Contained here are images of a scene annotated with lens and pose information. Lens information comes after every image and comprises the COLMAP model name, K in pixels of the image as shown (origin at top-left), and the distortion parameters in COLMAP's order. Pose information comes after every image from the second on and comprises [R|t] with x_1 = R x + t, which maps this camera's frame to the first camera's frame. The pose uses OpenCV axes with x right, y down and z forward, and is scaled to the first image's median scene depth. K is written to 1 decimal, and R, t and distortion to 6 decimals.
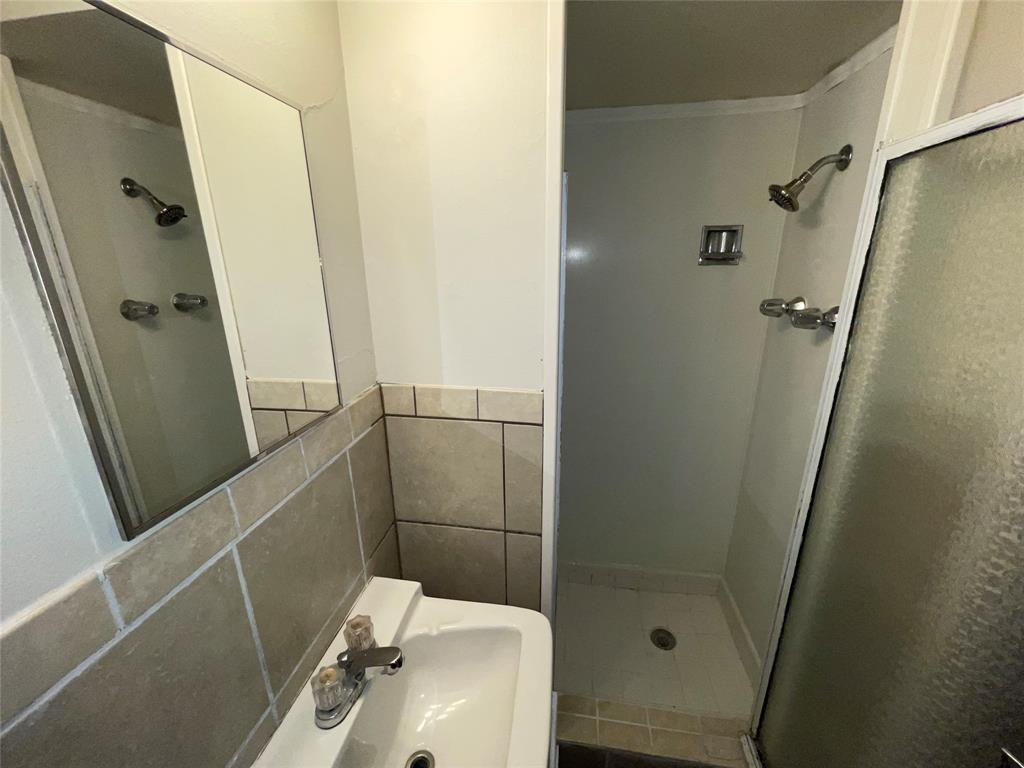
lens RADIAL K [[407.5, 0, 512.0], [0, 407.5, 384.0], [0, 0, 1]] dist [-0.001601, -0.000136]
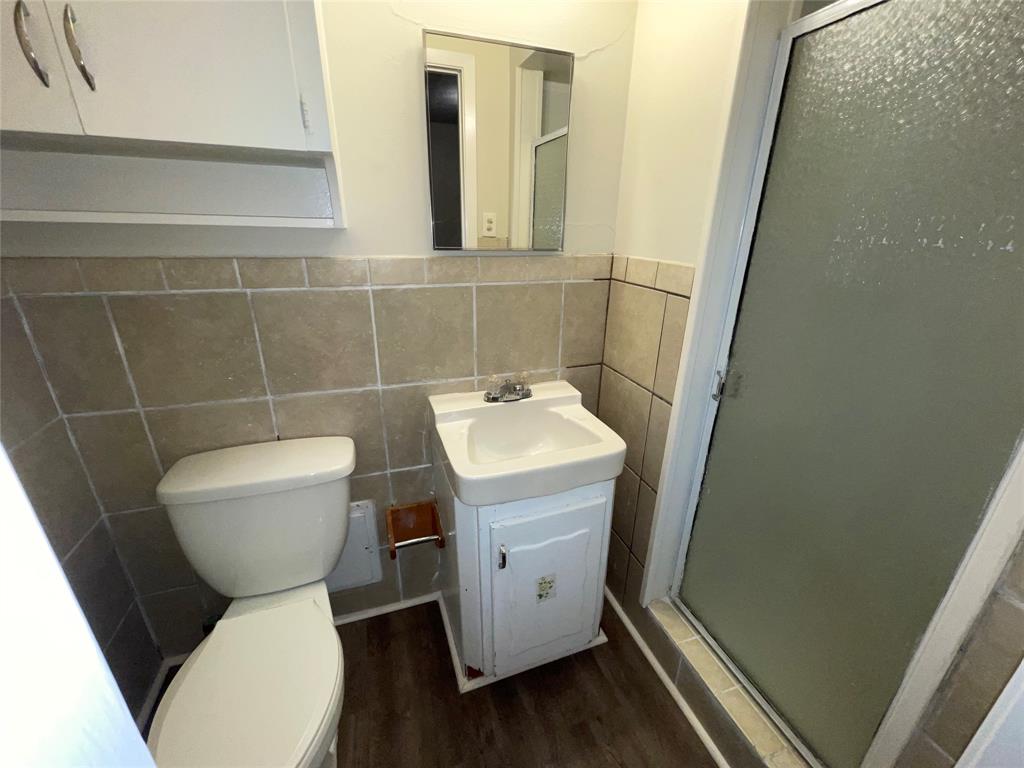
lens RADIAL K [[418.7, 0, 512.0], [0, 418.7, 384.0], [0, 0, 1]] dist [-0.001724, 0.000194]
pose [[0.478133, 0.338184, -0.810568, 0.834288], [-0.274346, 0.934224, 0.227946, 0.188680], [0.834340, 0.113387, 0.539463, 0.004694]]
